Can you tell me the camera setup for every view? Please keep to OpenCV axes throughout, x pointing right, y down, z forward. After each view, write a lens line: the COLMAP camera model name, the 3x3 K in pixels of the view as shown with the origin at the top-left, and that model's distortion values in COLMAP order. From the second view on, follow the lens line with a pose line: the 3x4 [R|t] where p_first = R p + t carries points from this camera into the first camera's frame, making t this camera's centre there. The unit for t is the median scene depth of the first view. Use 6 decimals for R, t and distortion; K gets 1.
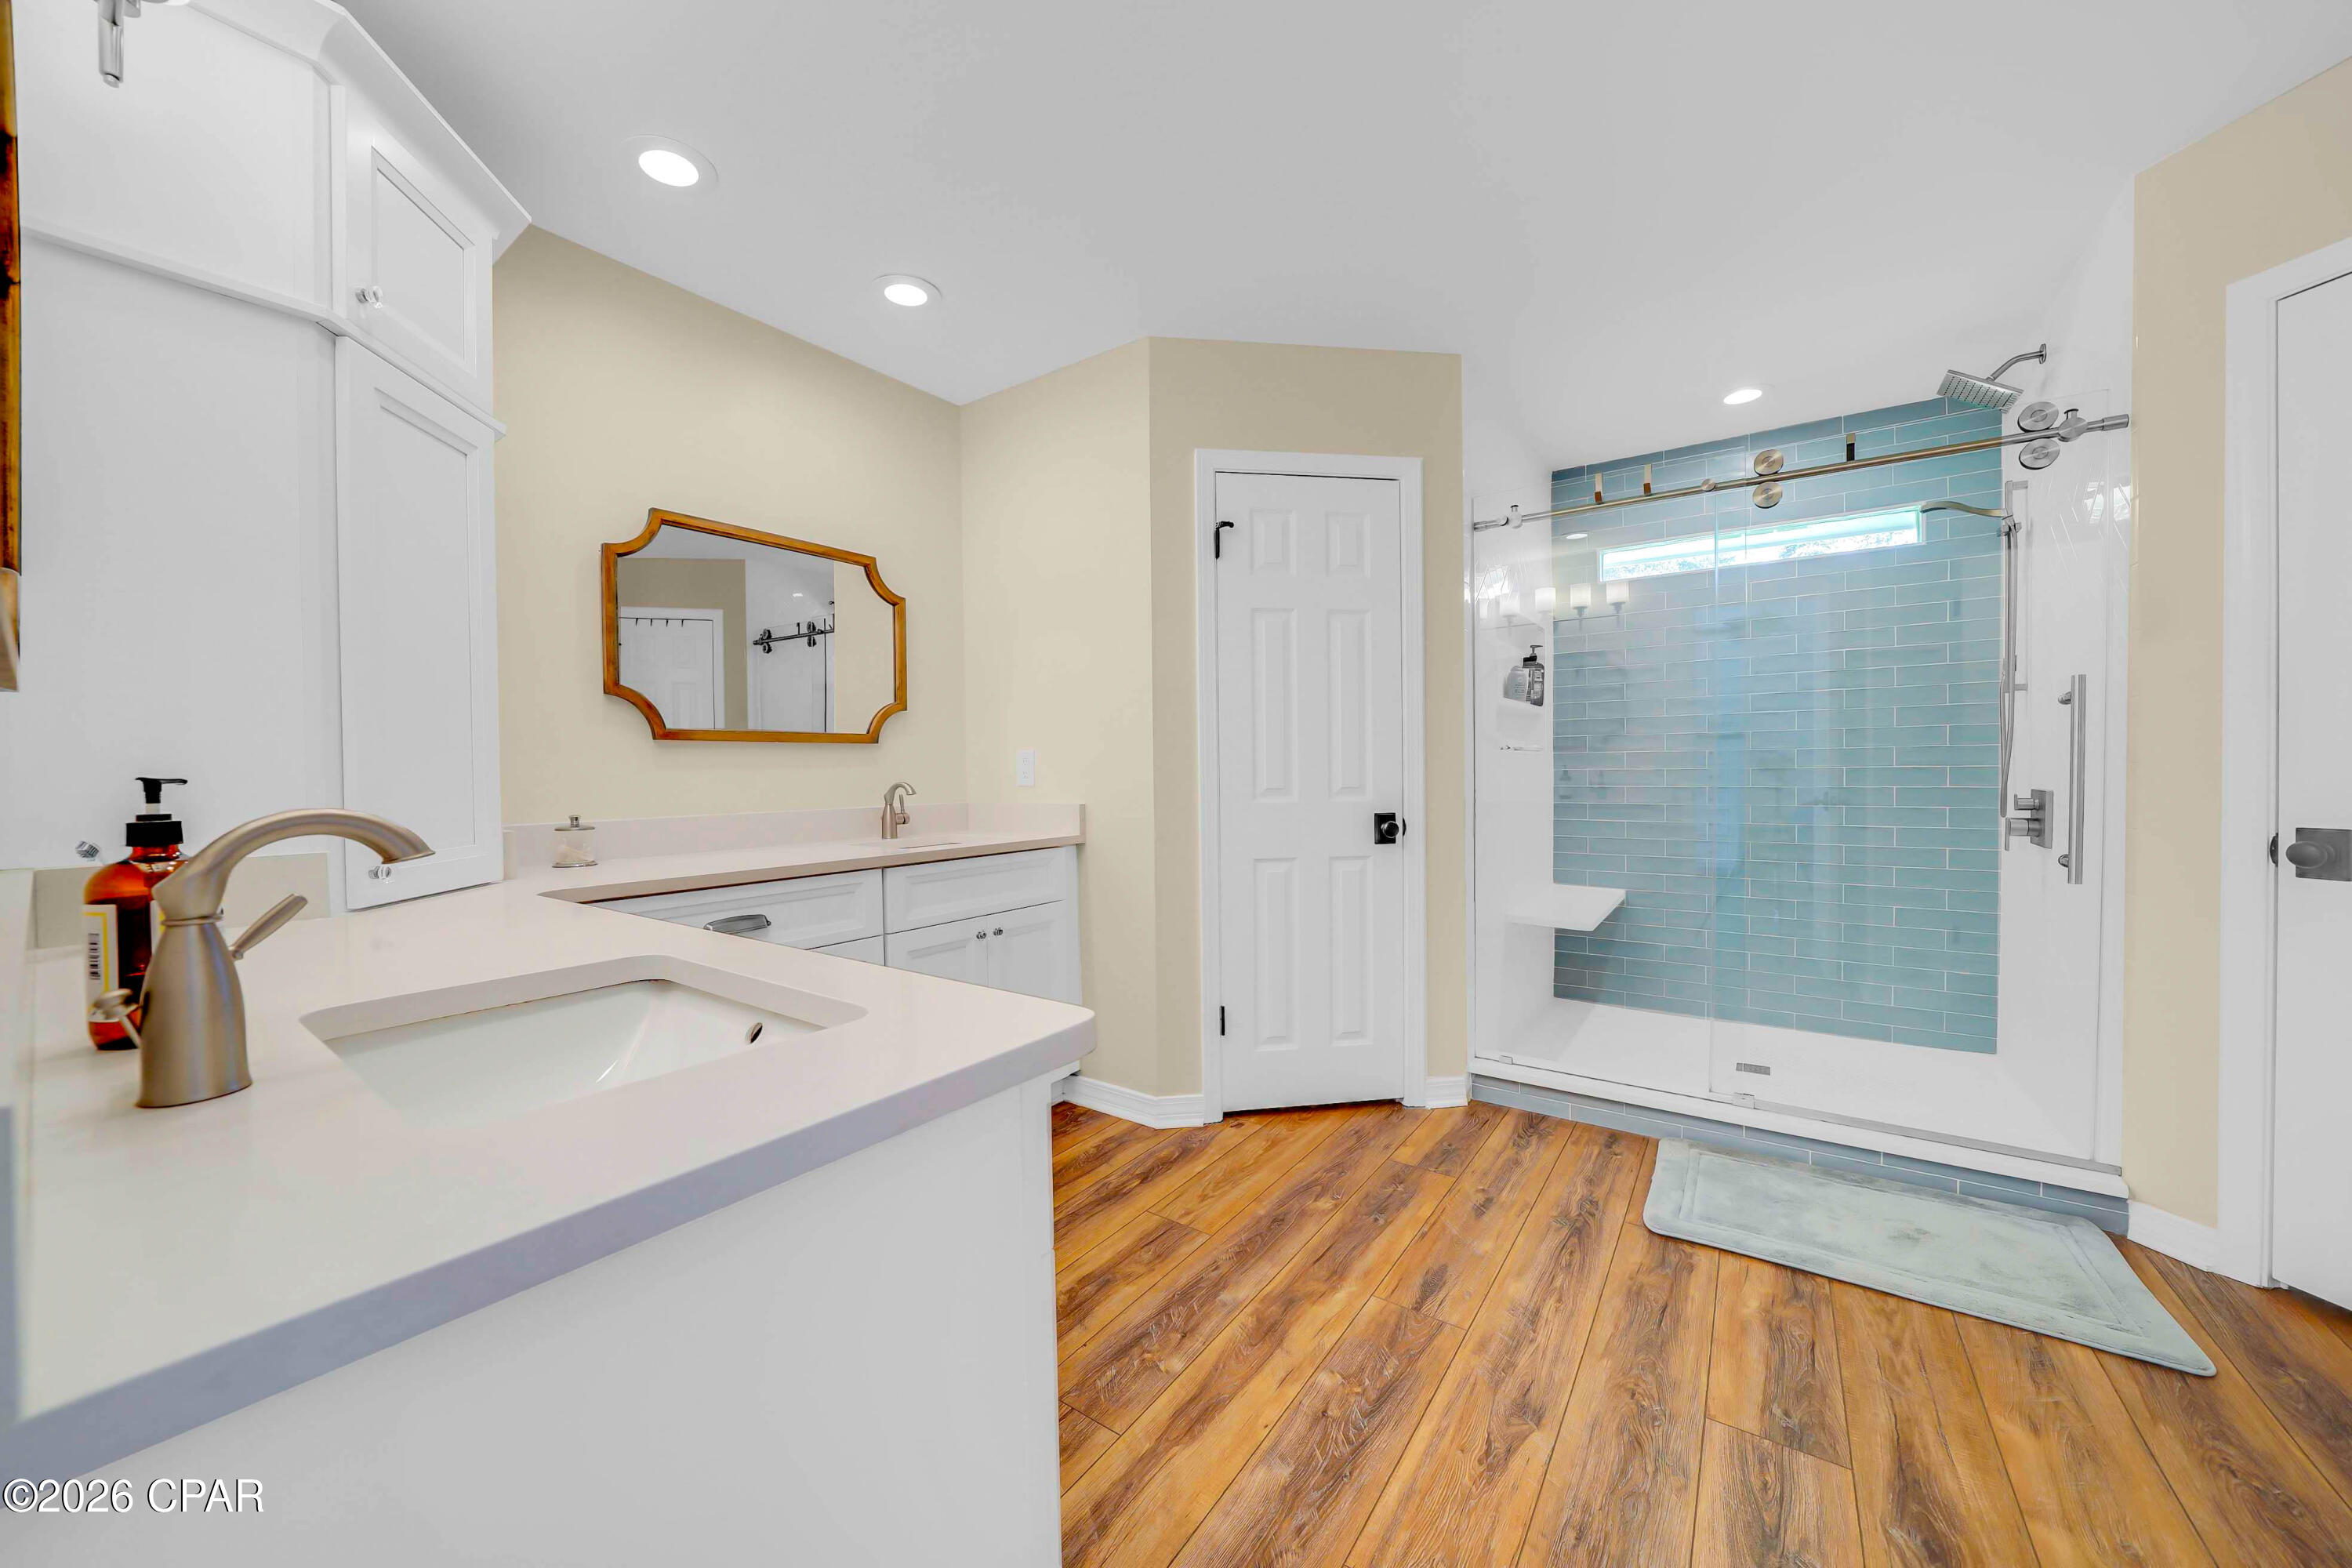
lens RADIAL K [[849.1, 0, 1175.4], [0, 849.1, 780.7], [0, 0, 1]] dist [-0.012047, 0.000018]
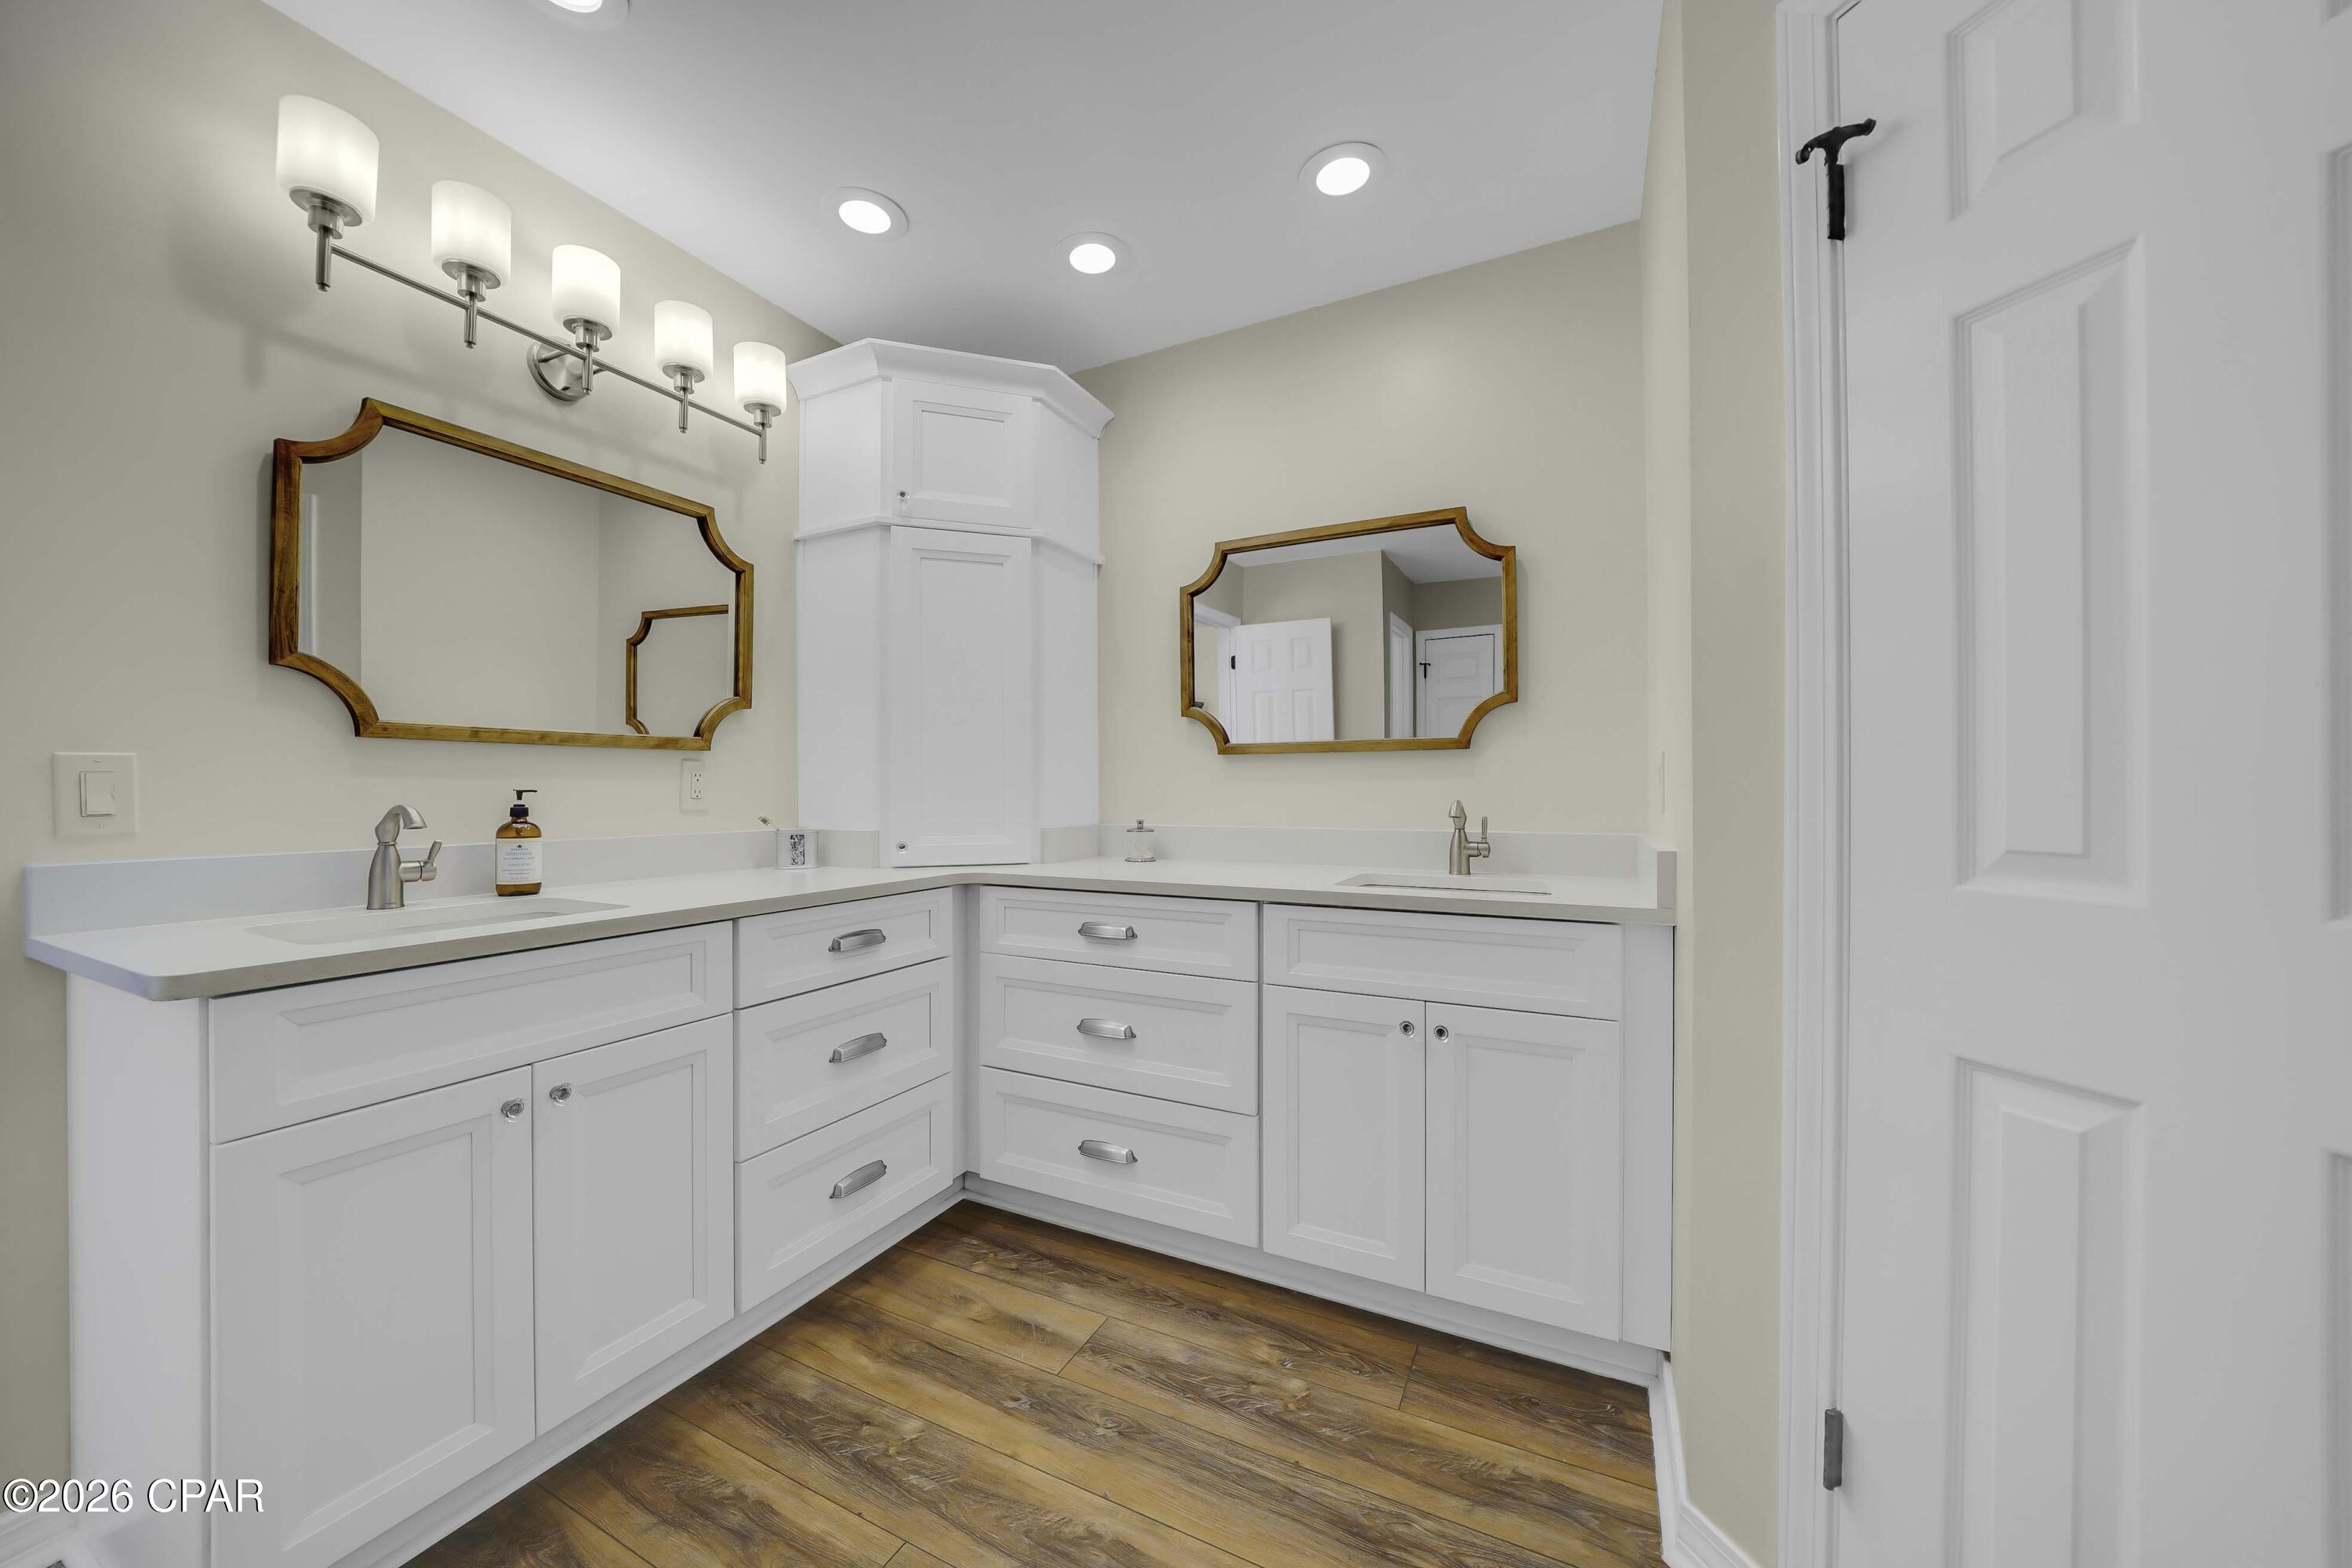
lens RADIAL K [[849.1, 0, 1173.8], [0, 849.1, 782.7], [0, 0, 1]] dist [-0.012047, 0.000018]
pose [[0.142156, 0.007087, -0.989819, 0.452856], [-0.011010, 0.999924, 0.005578, -0.017679], [0.989783, 0.010105, 0.142223, 0.771381]]
